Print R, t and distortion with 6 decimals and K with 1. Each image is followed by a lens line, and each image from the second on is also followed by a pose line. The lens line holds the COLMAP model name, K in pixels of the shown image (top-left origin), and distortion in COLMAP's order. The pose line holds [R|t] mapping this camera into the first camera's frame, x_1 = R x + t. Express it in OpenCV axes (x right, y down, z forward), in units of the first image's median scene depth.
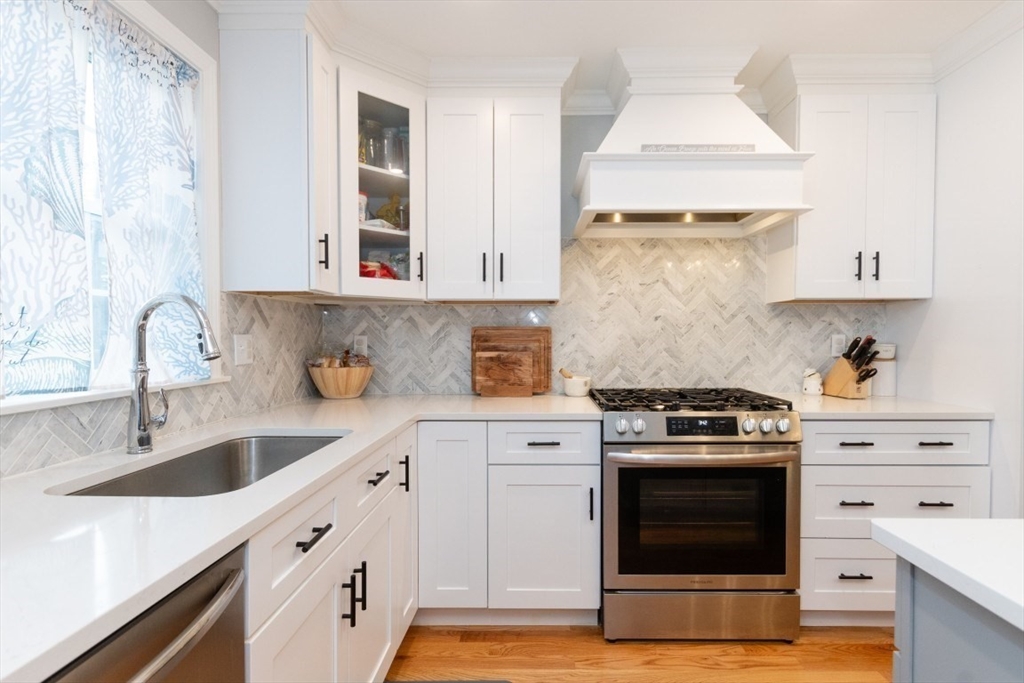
lens RADIAL K [[522.5, 0, 535.1], [0, 522.5, 349.3], [0, 0, 1]] dist [0.003061, 0.000120]
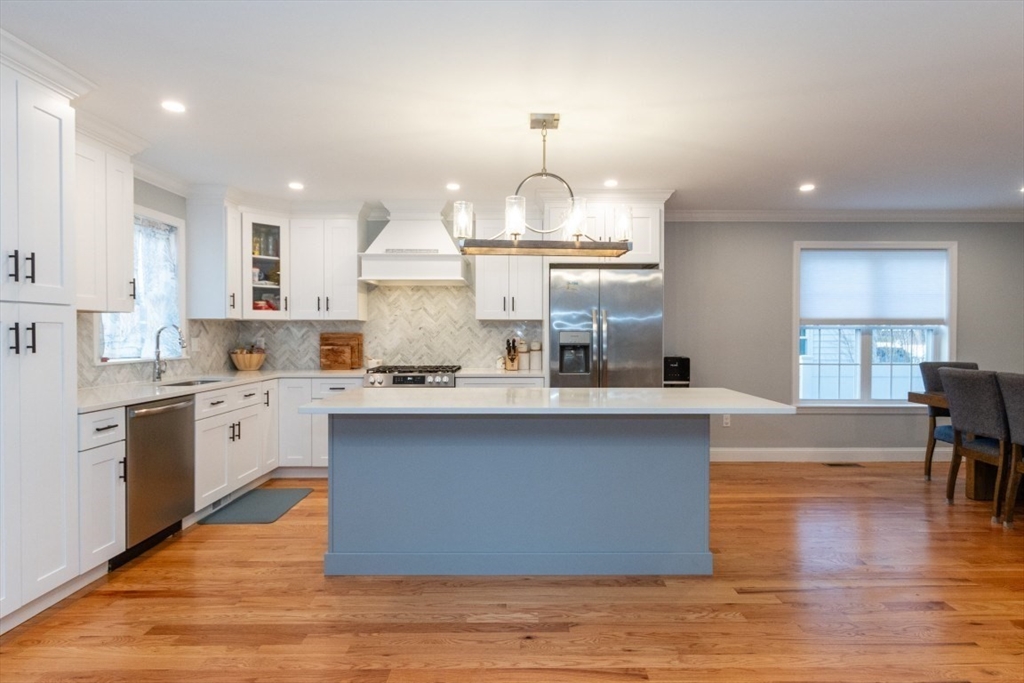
lens RADIAL K [[550.5, 0, 527.2], [0, 550.5, 340.6], [0, 0, 1]] dist [-0.000426, 0.000766]
pose [[0.999666, 0.001105, 0.025836, 0.663075], [-0.000796, 0.999928, -0.011943, 0.008865], [-0.025847, 0.011919, 0.999595, -1.154856]]
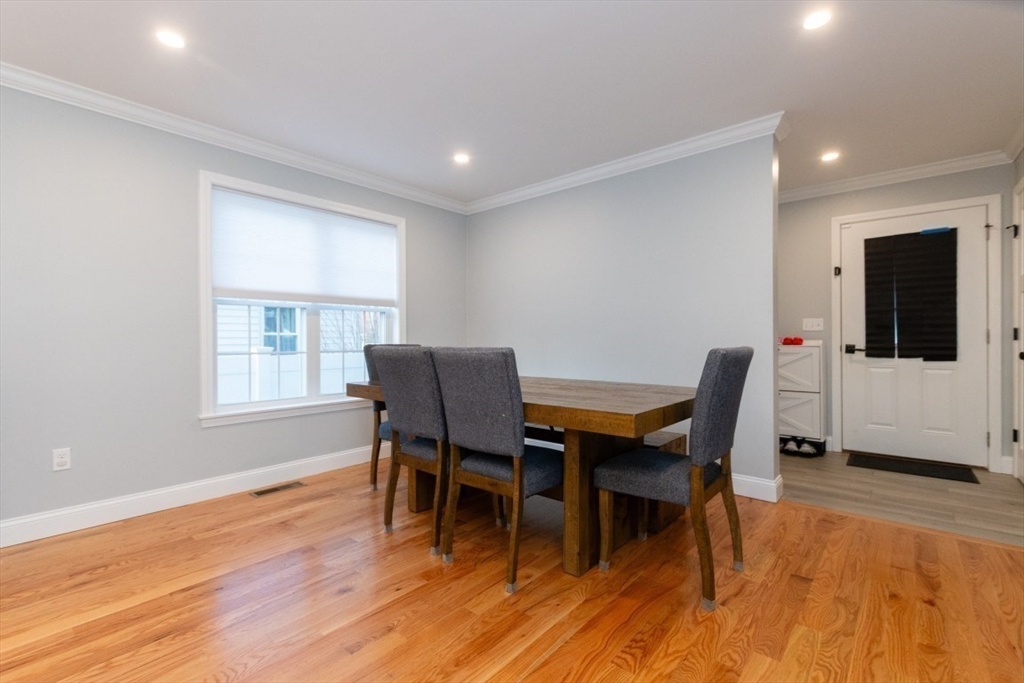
lens RADIAL K [[460.7, 0, 509.2], [0, 460.7, 339.1], [0, 0, 1]] dist [0.009077, -0.004257]
pose [[0.645887, -0.003561, 0.763424, 1.417195], [0.023092, 0.999623, -0.014874, 0.077638], [-0.763083, 0.027236, 0.645726, -0.356020]]
